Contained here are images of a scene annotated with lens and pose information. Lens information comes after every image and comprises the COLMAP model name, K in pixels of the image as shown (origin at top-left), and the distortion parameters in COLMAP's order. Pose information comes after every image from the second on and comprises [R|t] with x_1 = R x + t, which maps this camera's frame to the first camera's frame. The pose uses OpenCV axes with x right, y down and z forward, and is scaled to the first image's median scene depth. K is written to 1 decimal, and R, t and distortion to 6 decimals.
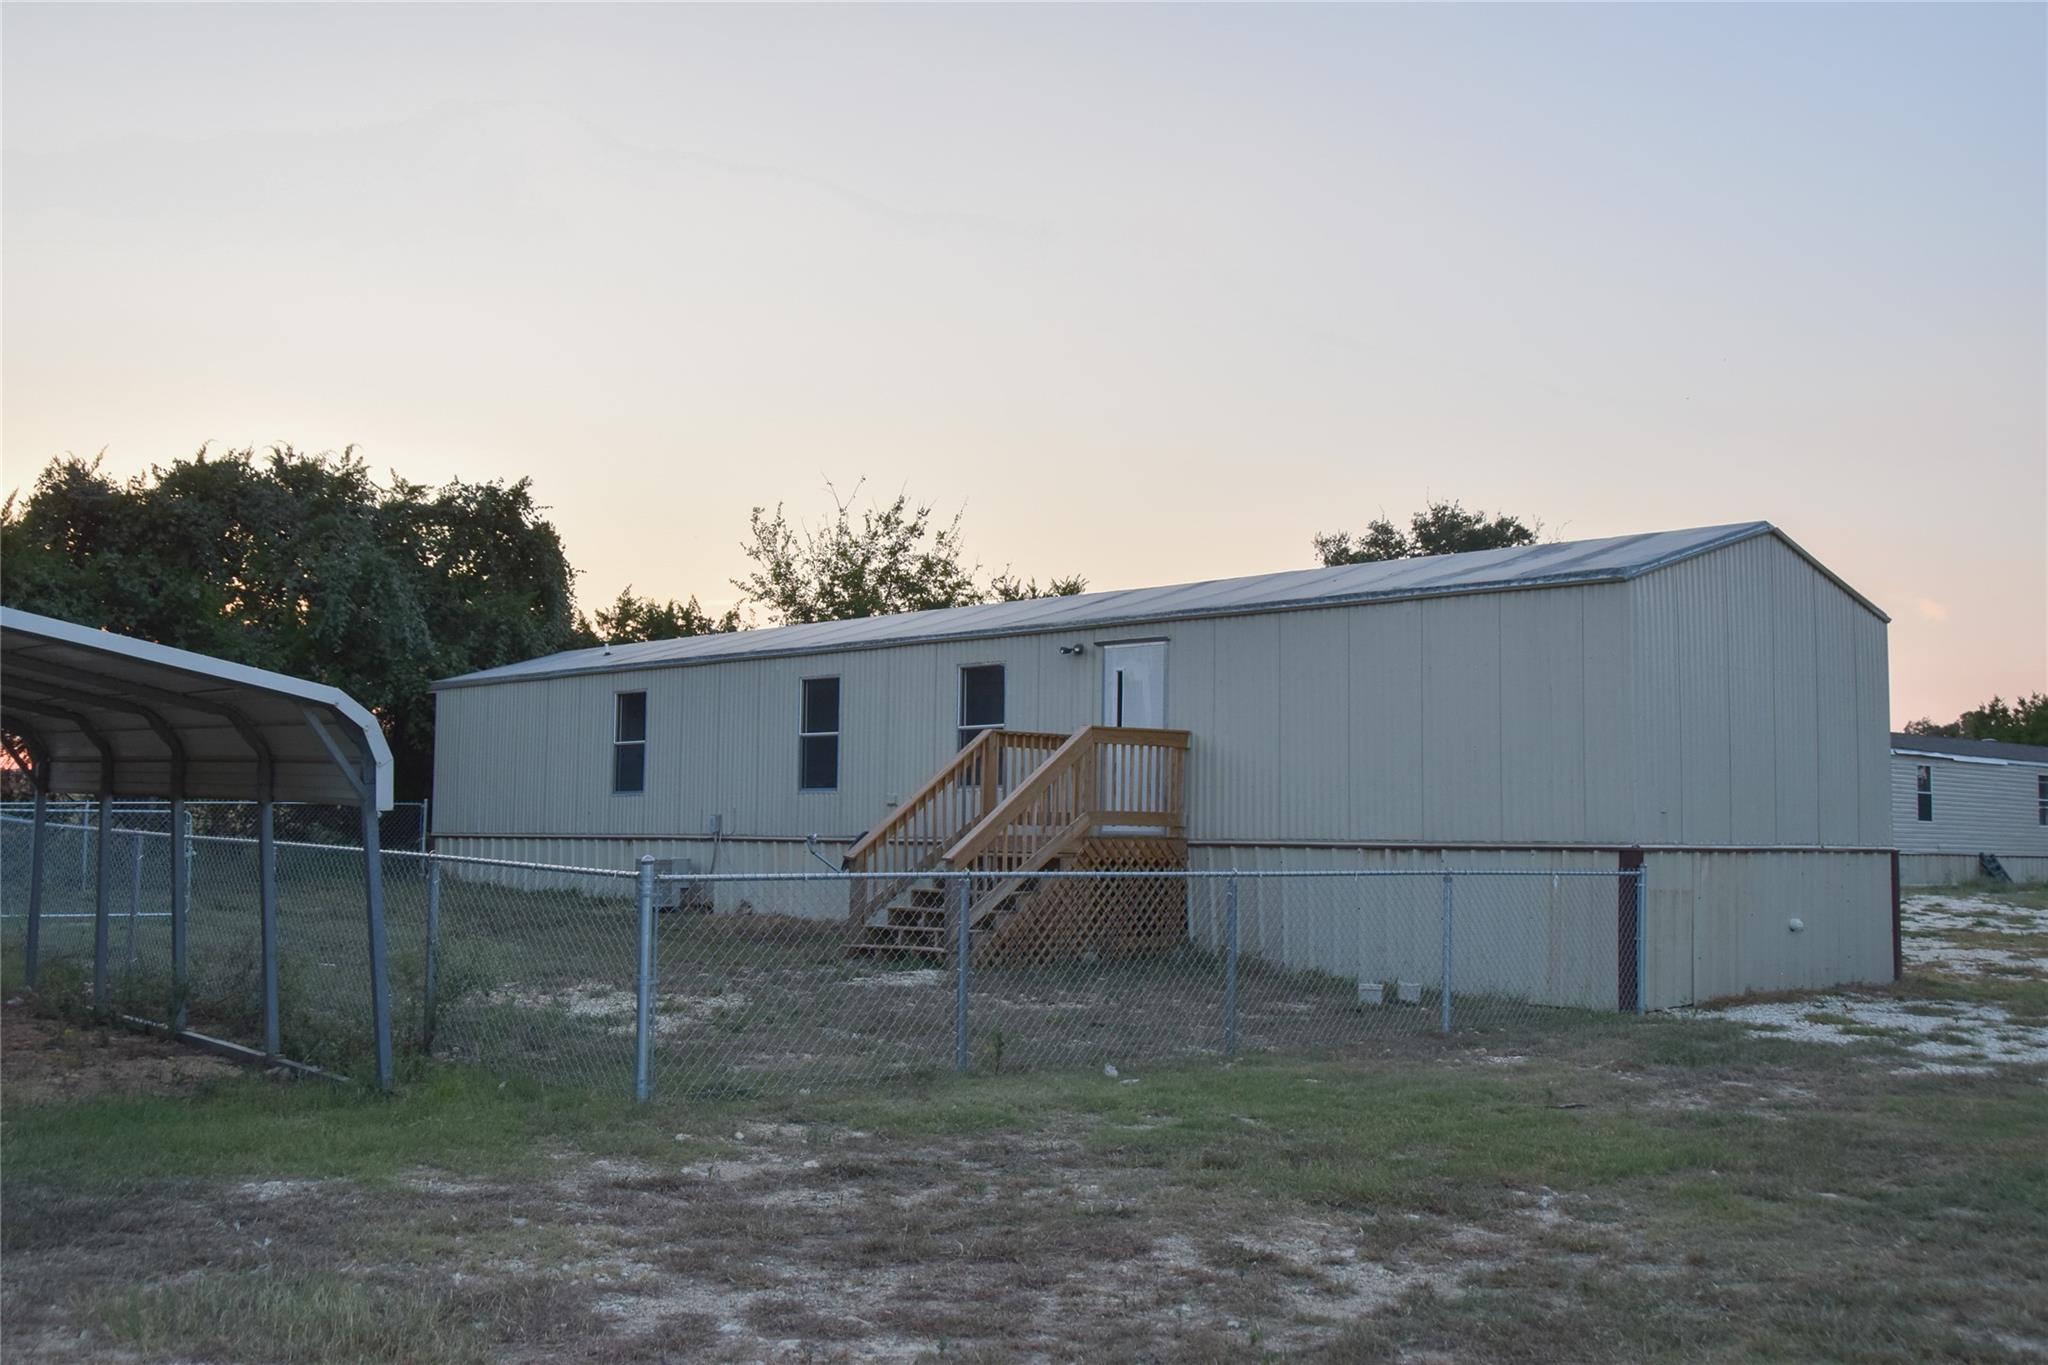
lens RADIAL K [[2141.4, 0, 1023.8], [0, 2141.4, 683.4], [0, 0, 1]] dist [0.033749, 0.000000]
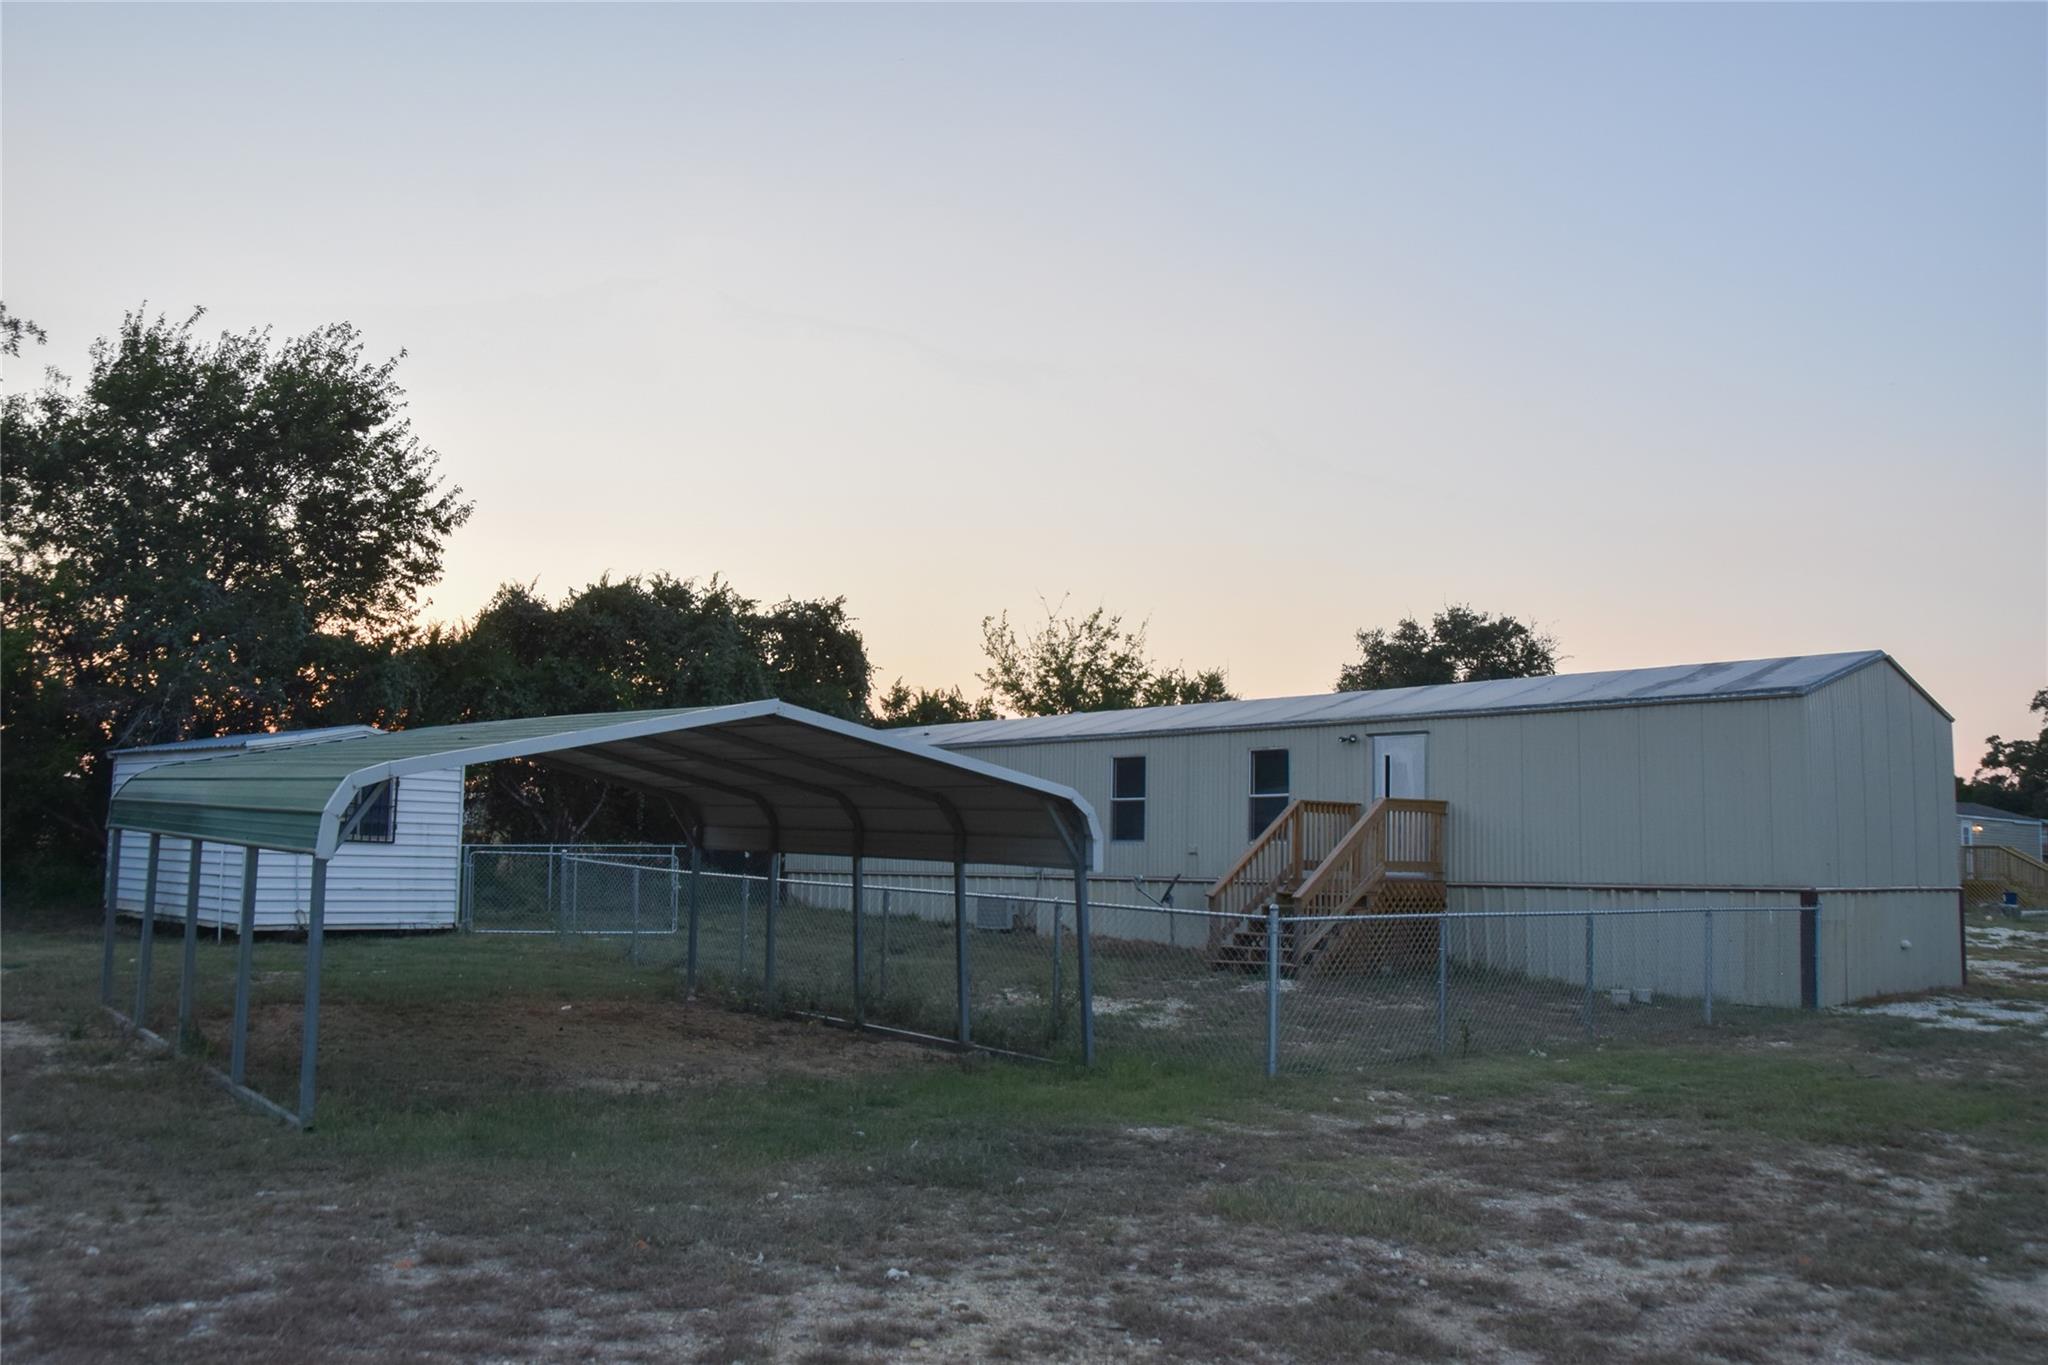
lens RADIAL K [[1753.8, 0, 1023.5], [0, 1753.8, 684.1], [0, 0, 1]] dist [-0.038600, 0.012975]
pose [[0.999969, 0.003409, 0.007102, -0.182690], [-0.003200, 0.999570, -0.029144, -0.017010], [-0.007198, 0.029120, 0.999550, -0.092351]]
